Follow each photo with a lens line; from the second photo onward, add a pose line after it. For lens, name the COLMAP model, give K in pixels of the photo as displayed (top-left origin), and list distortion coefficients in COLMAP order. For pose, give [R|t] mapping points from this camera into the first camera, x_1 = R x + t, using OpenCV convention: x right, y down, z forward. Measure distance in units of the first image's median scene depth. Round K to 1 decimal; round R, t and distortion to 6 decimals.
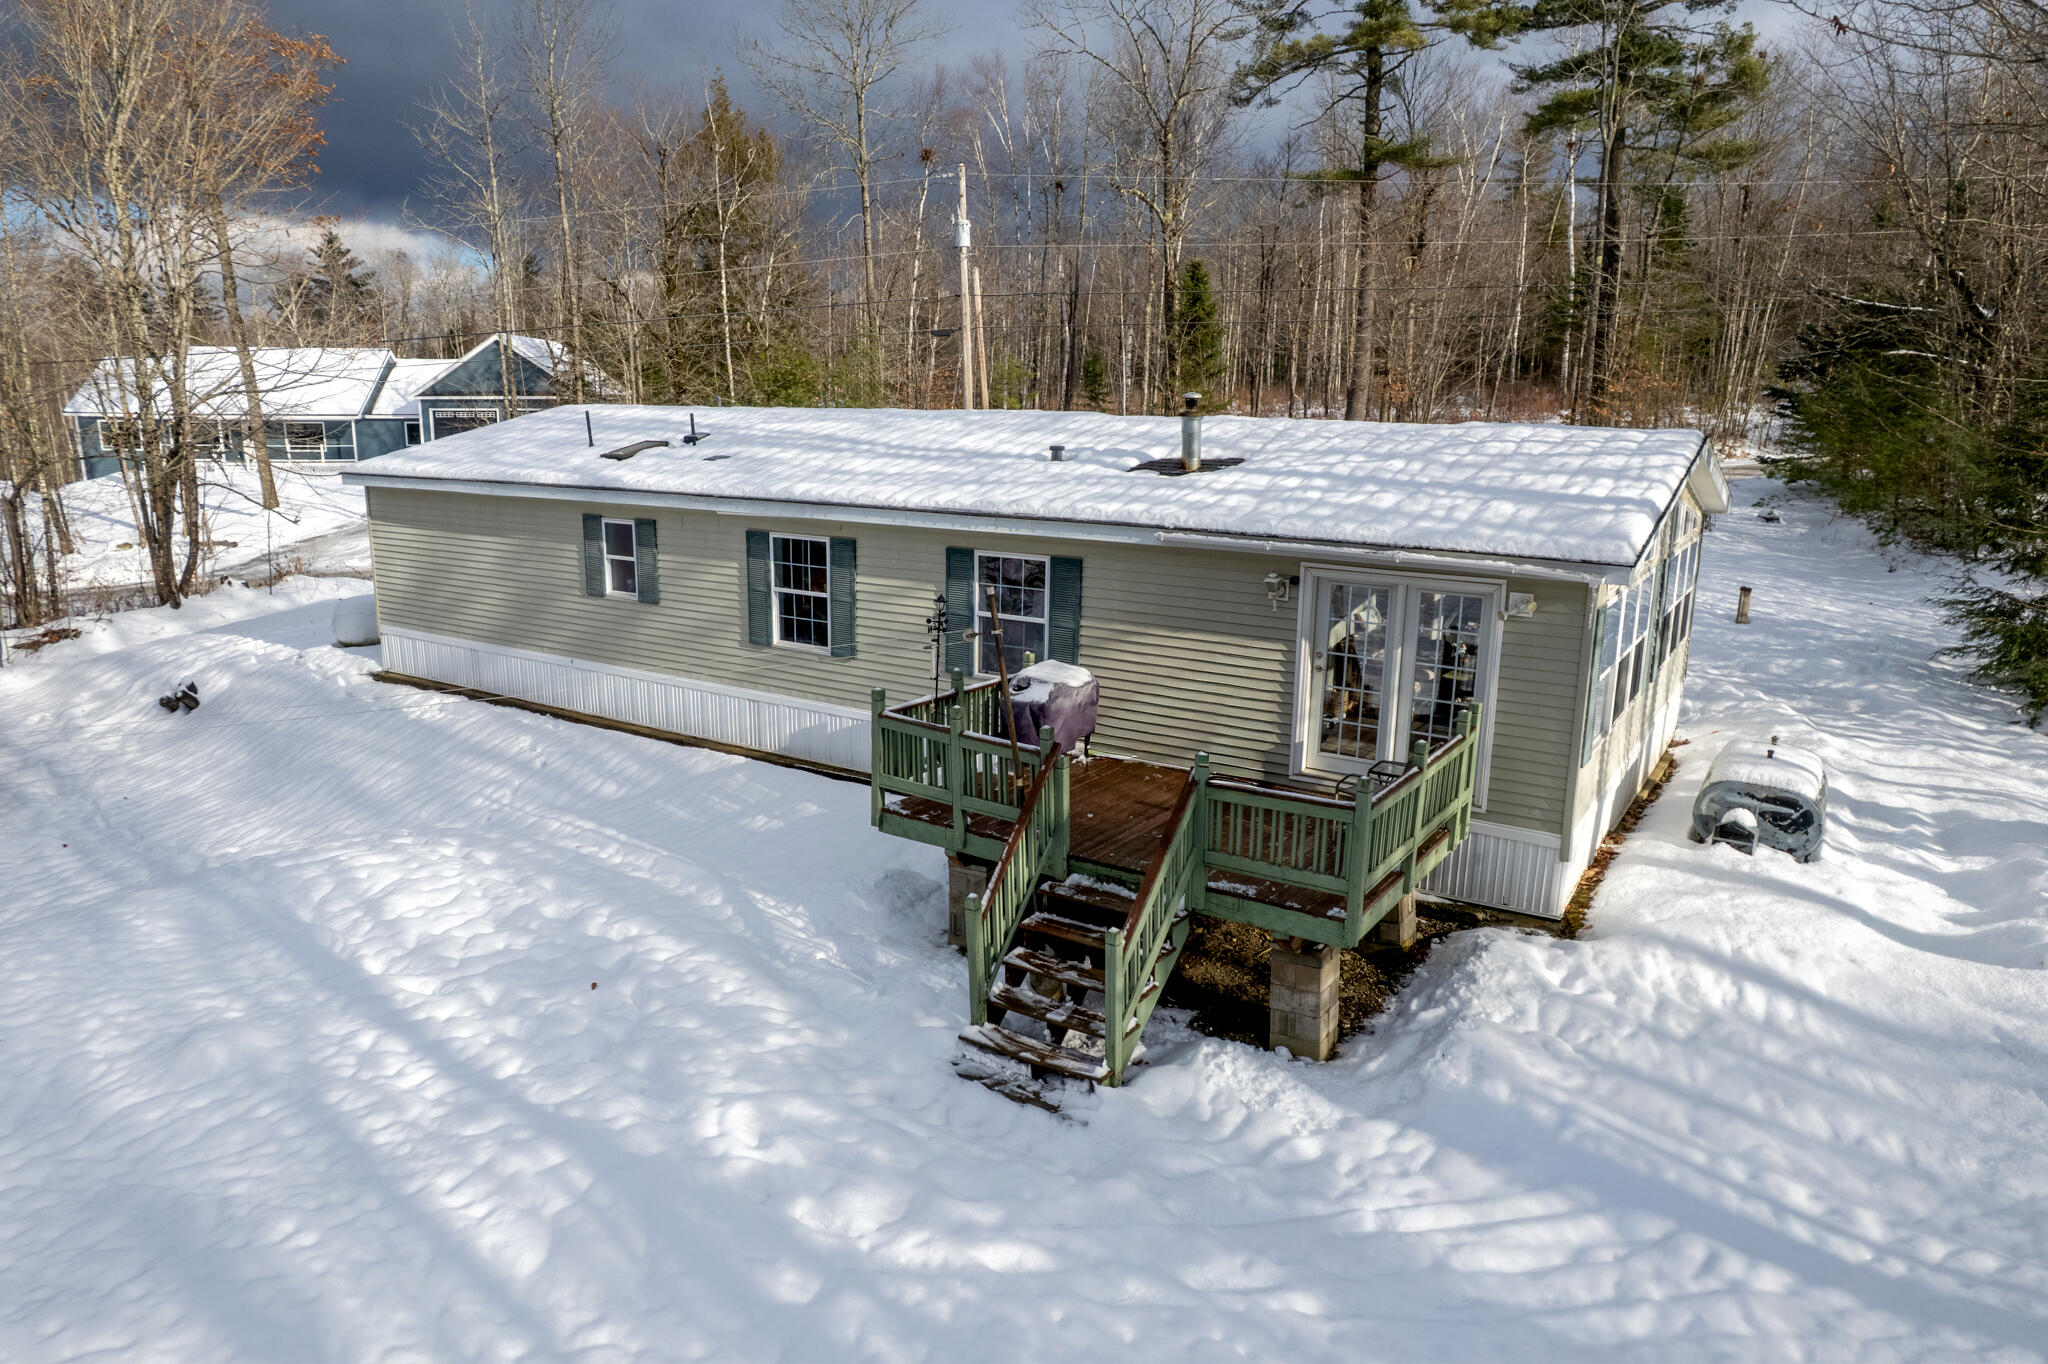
lens RADIAL K [[1311.8, 0, 1020.3], [0, 1311.8, 699.7], [0, 0, 1]] dist [-0.071978, 0.066459]
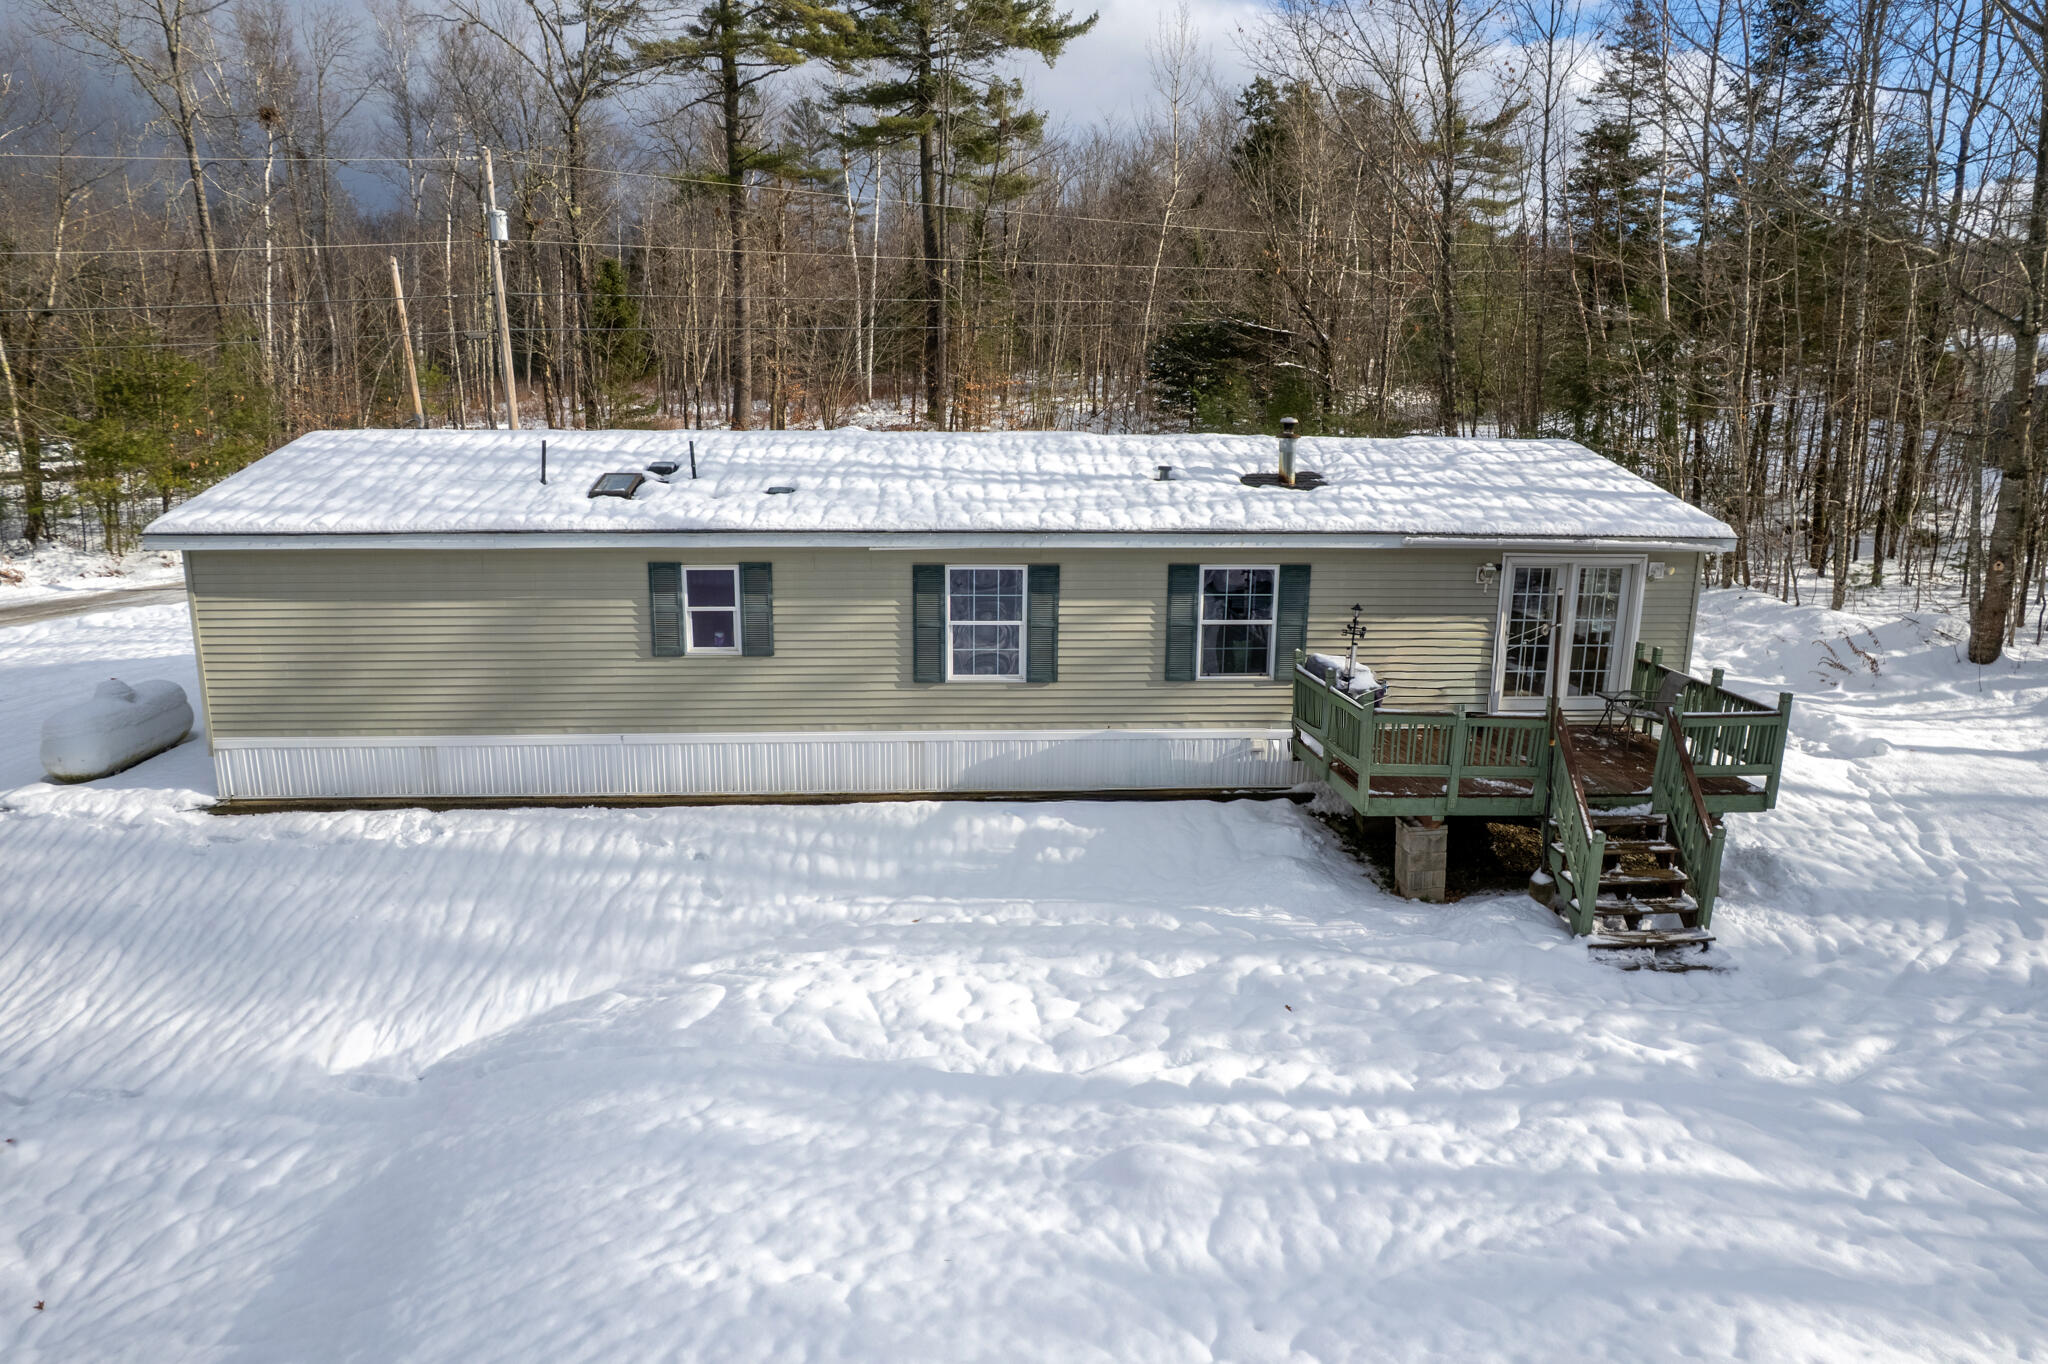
lens RADIAL K [[1311.8, 0, 1020.3], [0, 1311.8, 699.7], [0, 0, 1]] dist [-0.071978, 0.066459]
pose [[0.793257, -0.142368, 0.592009, -0.930874], [0.136755, 0.989098, 0.054618, -0.094762], [-0.593331, 0.037635, 0.804079, 0.242118]]
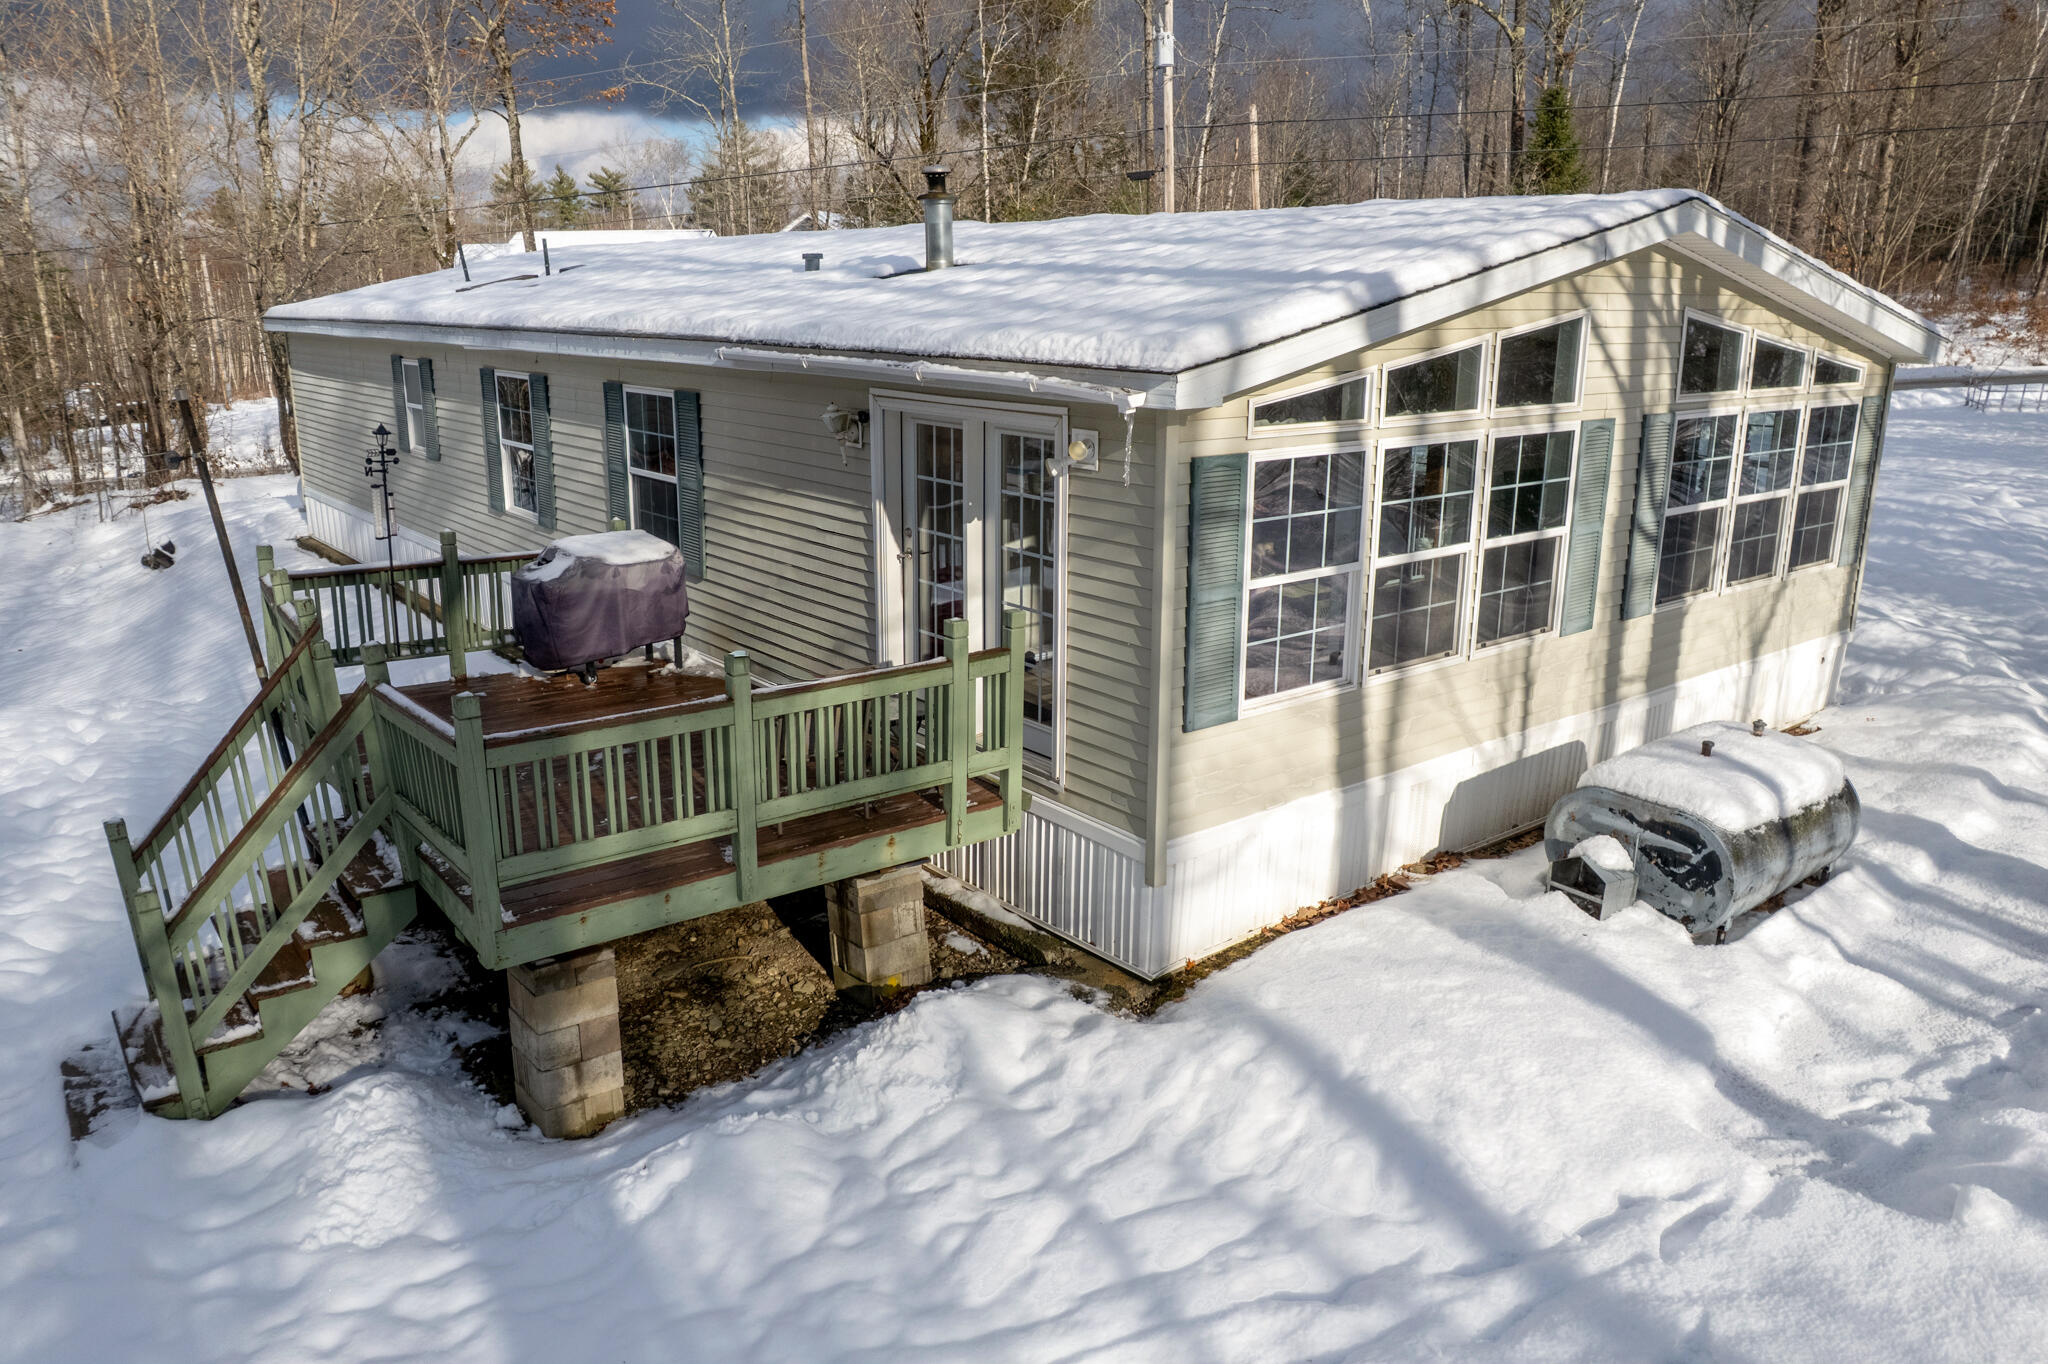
lens RADIAL K [[1432.6, 0, 1004.6], [0, 1432.6, 692.1], [0, 0, 1]] dist [-0.001876, -0.067076]
pose [[0.946367, 0.075402, -0.314173, 0.503319], [-0.060792, 0.996575, 0.056060, 0.002187], [0.317324, -0.033955, 0.947709, 0.325274]]
